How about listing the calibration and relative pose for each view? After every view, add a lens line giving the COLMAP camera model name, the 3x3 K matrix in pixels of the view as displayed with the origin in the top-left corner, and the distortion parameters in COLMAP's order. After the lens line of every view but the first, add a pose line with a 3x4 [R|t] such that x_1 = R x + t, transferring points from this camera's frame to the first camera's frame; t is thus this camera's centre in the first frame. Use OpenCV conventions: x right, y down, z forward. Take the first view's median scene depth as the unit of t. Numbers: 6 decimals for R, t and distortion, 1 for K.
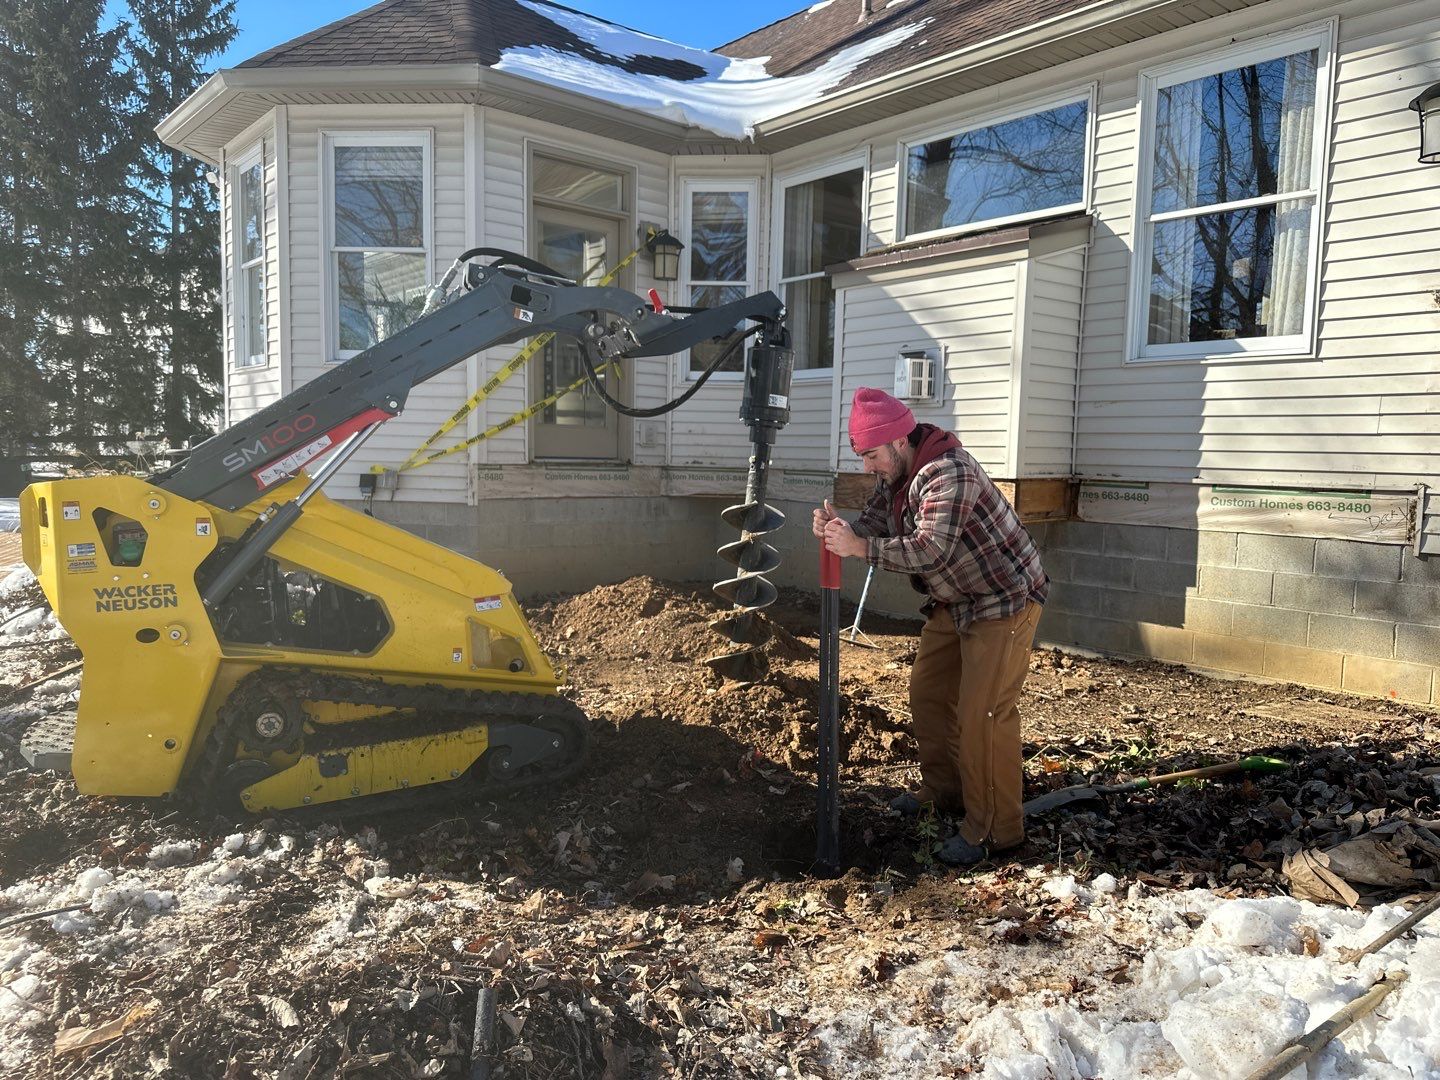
lens RADIAL K [[1013.3, 0, 718.2], [0, 1013.3, 559.7], [0, 0, 1]] dist [0.045227, -0.069986]
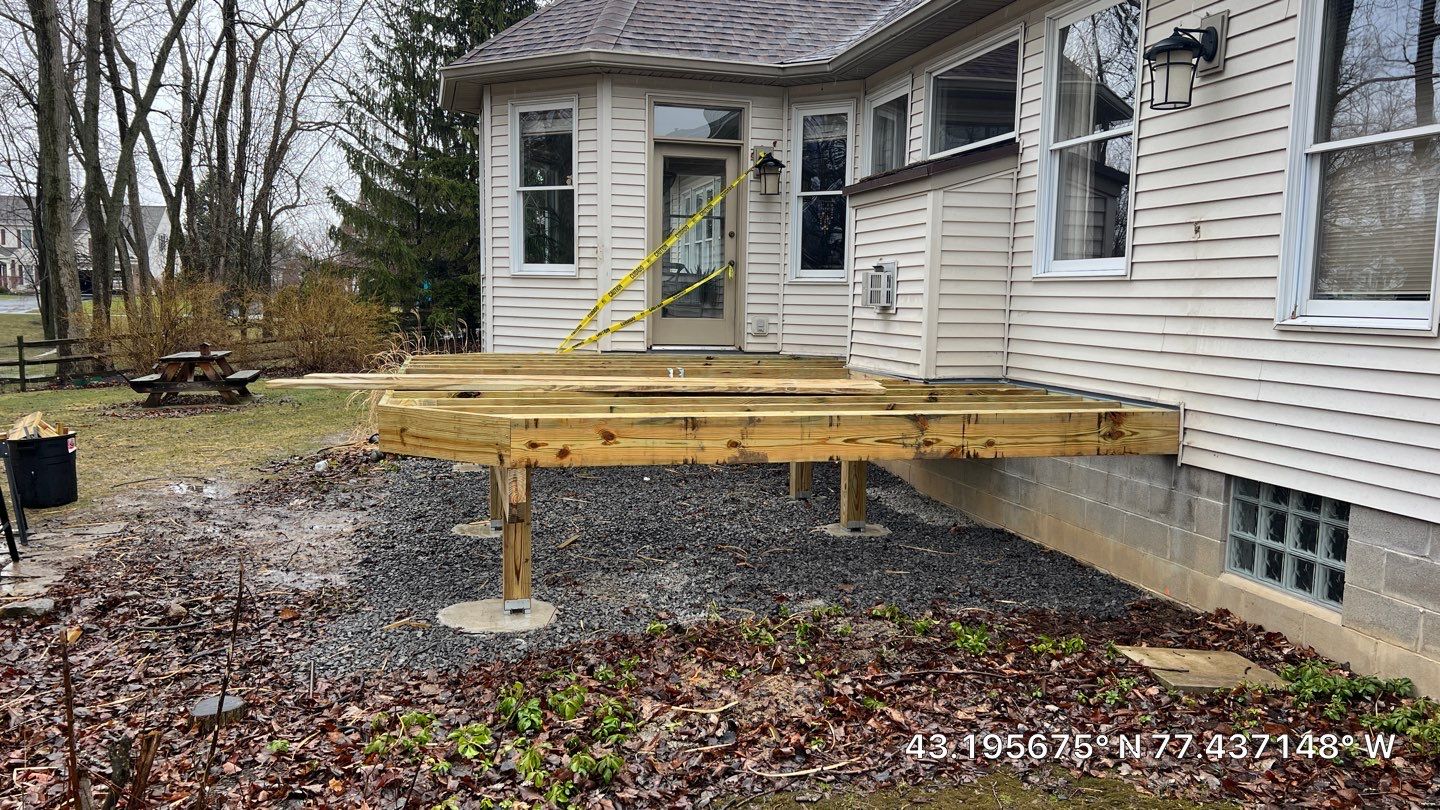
lens RADIAL K [[1082.7, 0, 718.6], [0, 1082.7, 433.5], [0, 0, 1]] dist [0.031086, -0.022492]
pose [[0.897310, 0.050554, -0.438497, 0.503330], [-0.044476, 0.998719, 0.024130, -0.030226], [0.439155, -0.002150, 0.898409, -0.169733]]
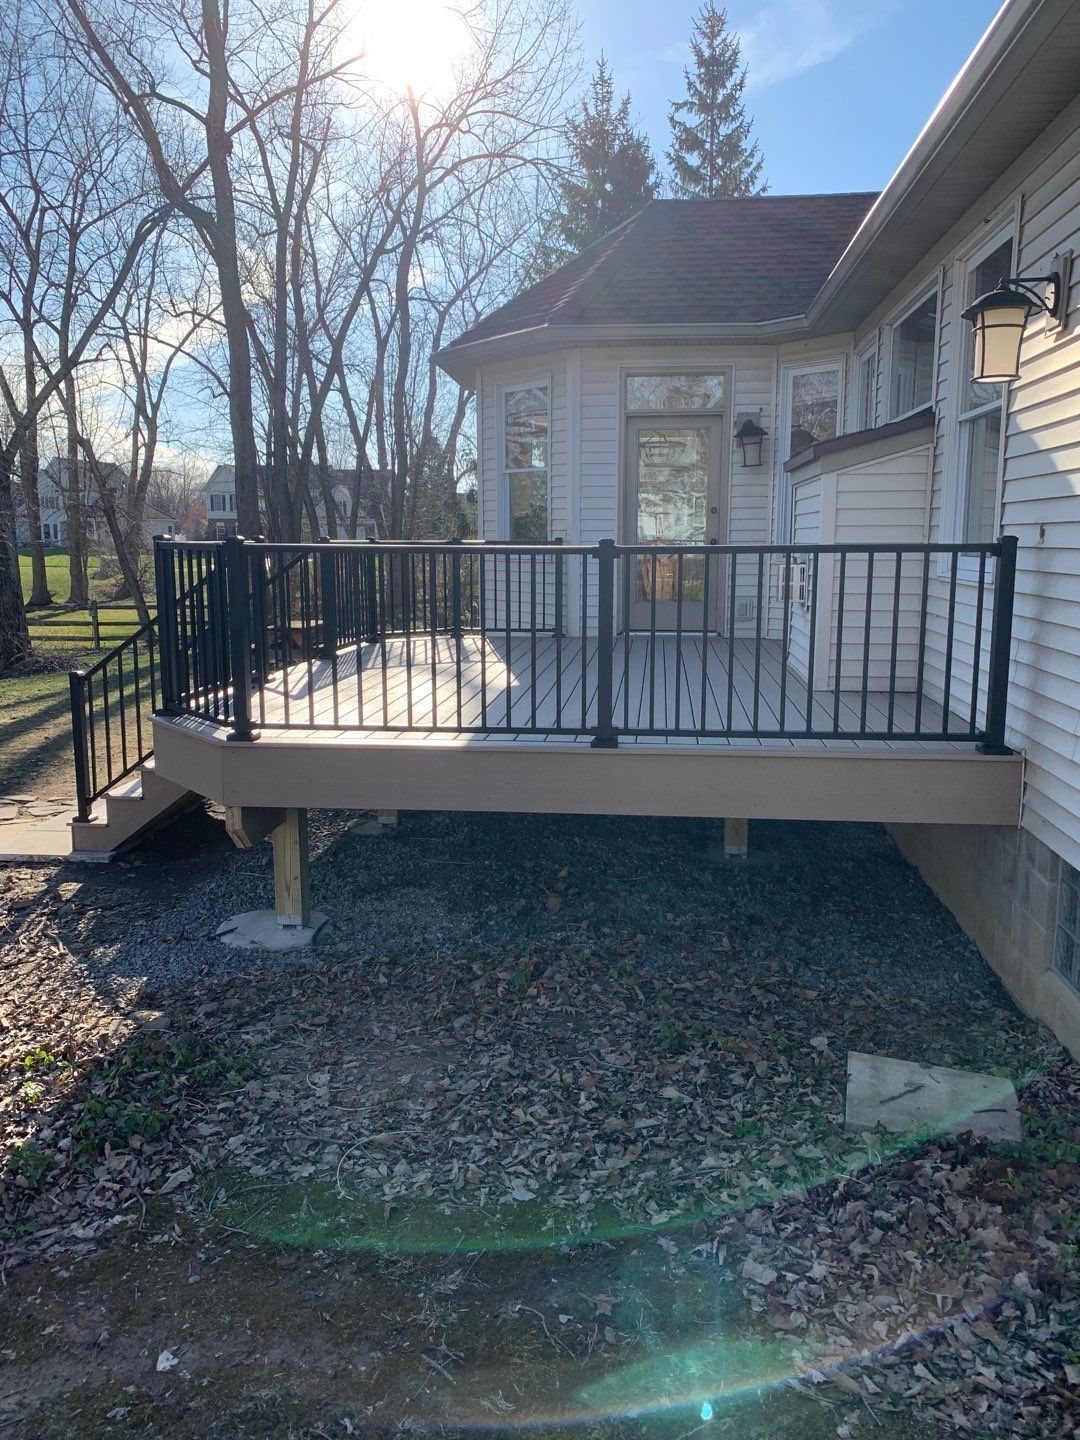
lens RADIAL K [[1081.8, 0, 536.2], [0, 1081.8, 716.7], [0, 0, 1]] dist [0.042186, -0.050479]
pose [[0.687273, 0.096107, -0.720014, 0.708330], [-0.056489, 0.995278, 0.078928, -0.099389], [0.724200, -0.013572, 0.689457, 0.043522]]
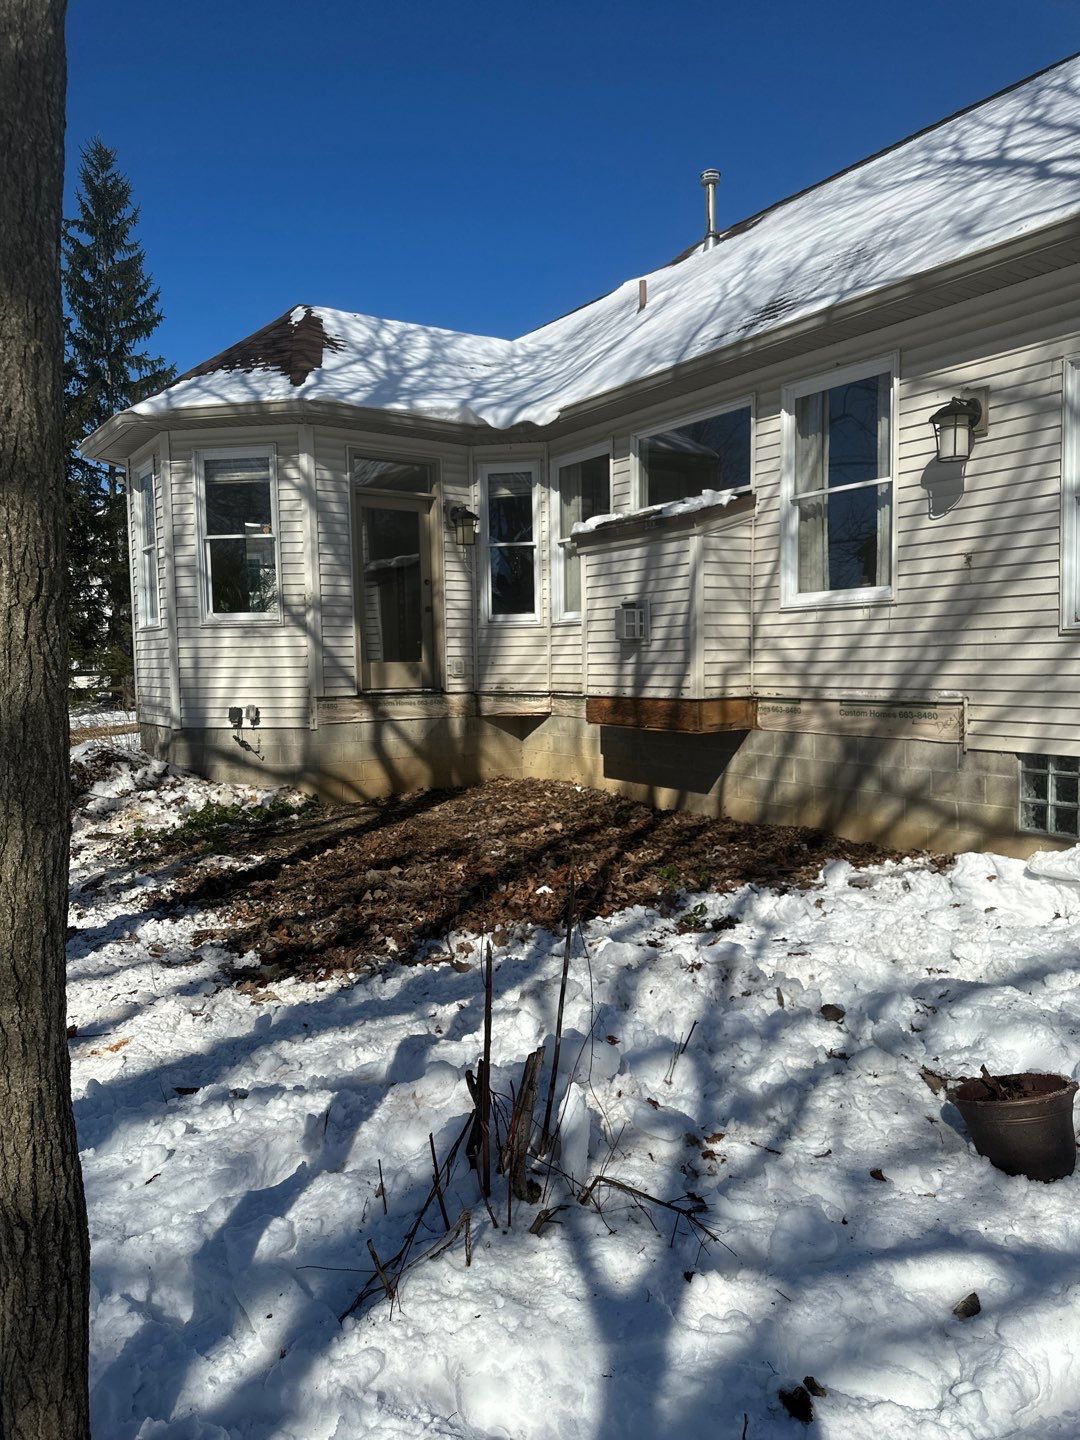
lens RADIAL K [[1013.3, 0, 551.6], [0, 1013.3, 733.0], [0, 0, 1]] dist [0.045227, -0.069986]
pose [[0.994775, -0.027757, -0.098250, 0.187206], [0.024437, 0.999094, -0.034841, 0.003469], [0.099128, 0.032258, 0.994552, -0.250431]]
